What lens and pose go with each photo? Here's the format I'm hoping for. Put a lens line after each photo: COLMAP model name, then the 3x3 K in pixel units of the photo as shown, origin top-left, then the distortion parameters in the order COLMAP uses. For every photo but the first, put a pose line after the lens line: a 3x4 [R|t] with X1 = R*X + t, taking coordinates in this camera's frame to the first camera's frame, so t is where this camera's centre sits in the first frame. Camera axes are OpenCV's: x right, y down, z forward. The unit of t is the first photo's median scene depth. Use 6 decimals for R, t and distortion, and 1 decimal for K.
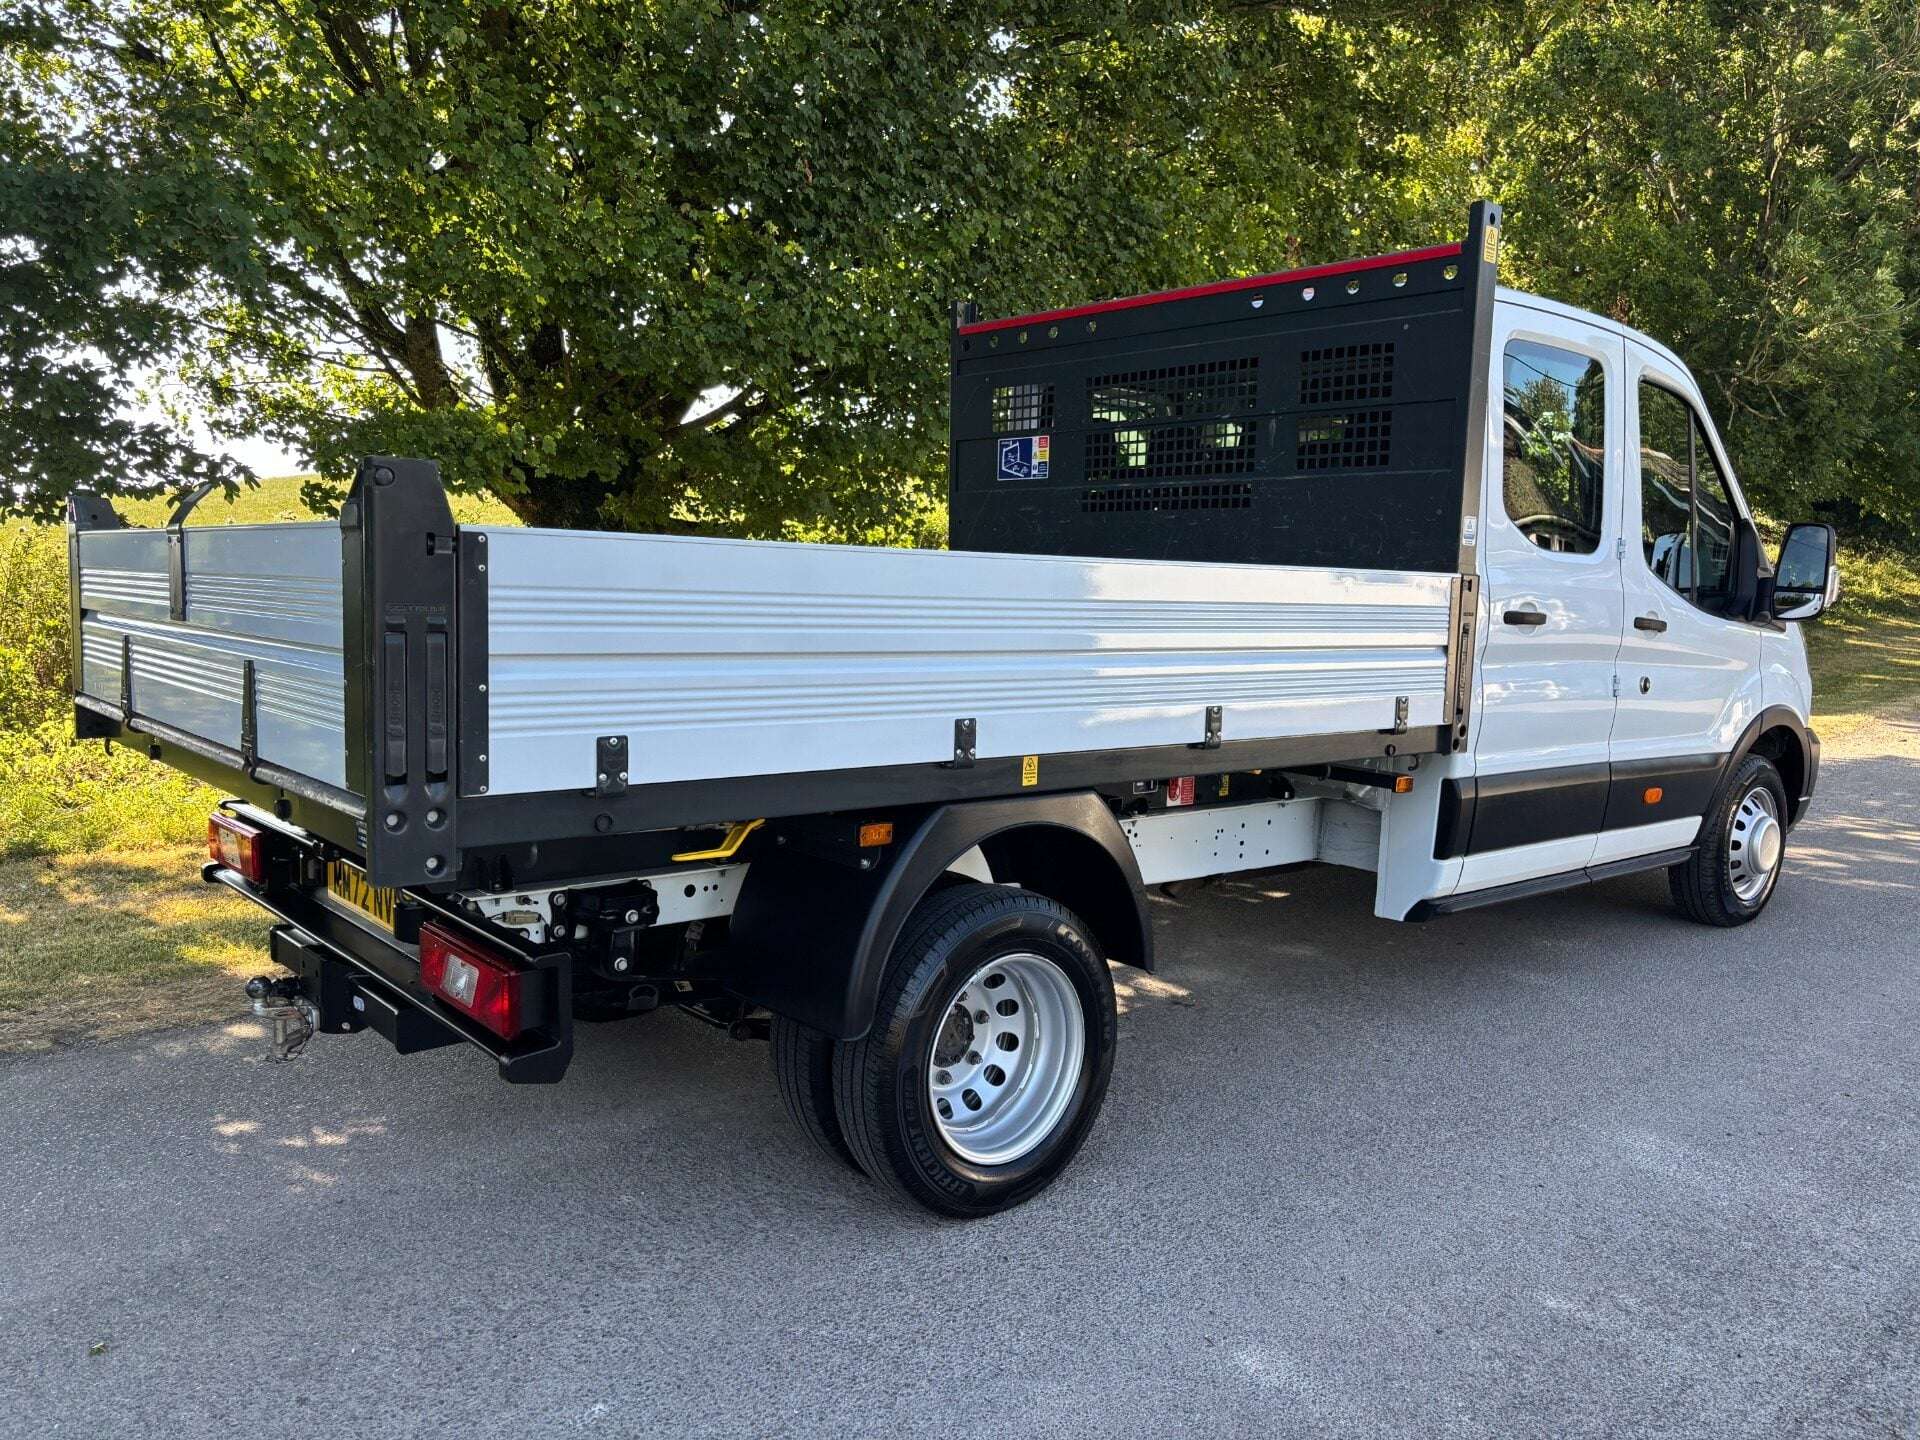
lens RADIAL K [[1434.8, 0, 961.2], [0, 1434.8, 753.3], [0, 0, 1]] dist [0.041168, -0.056030]
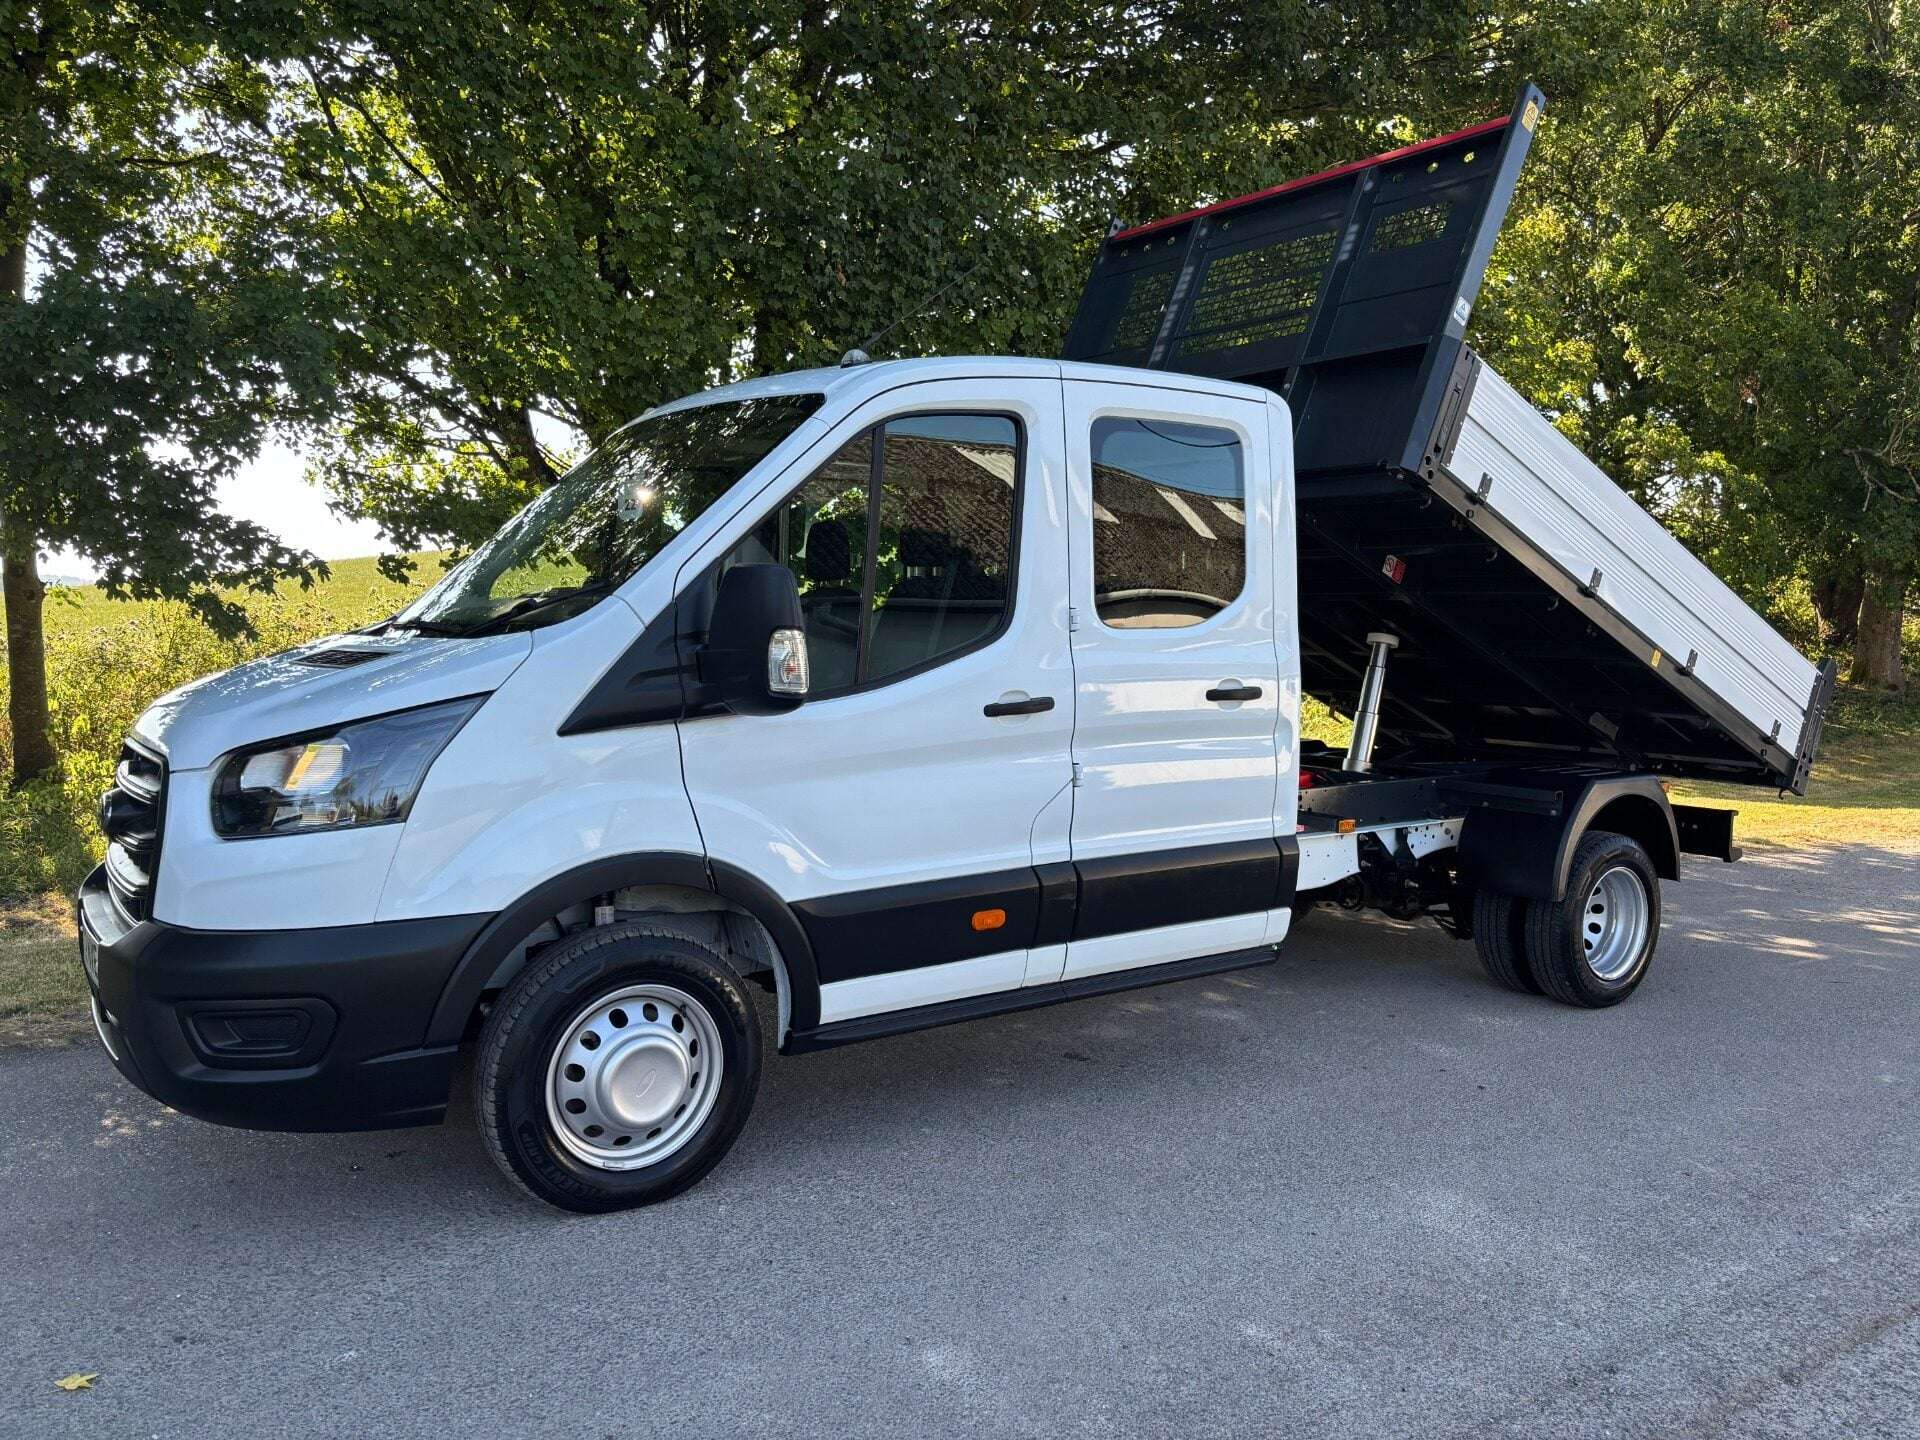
lens RADIAL K [[1434.8, 0, 961.2], [0, 1434.8, 753.3], [0, 0, 1]] dist [0.041168, -0.056030]
pose [[0.993232, 0.023350, -0.113772, 0.267405], [-0.029110, 0.998363, -0.049234, 0.009010], [0.112437, 0.052213, 0.992286, -0.096126]]
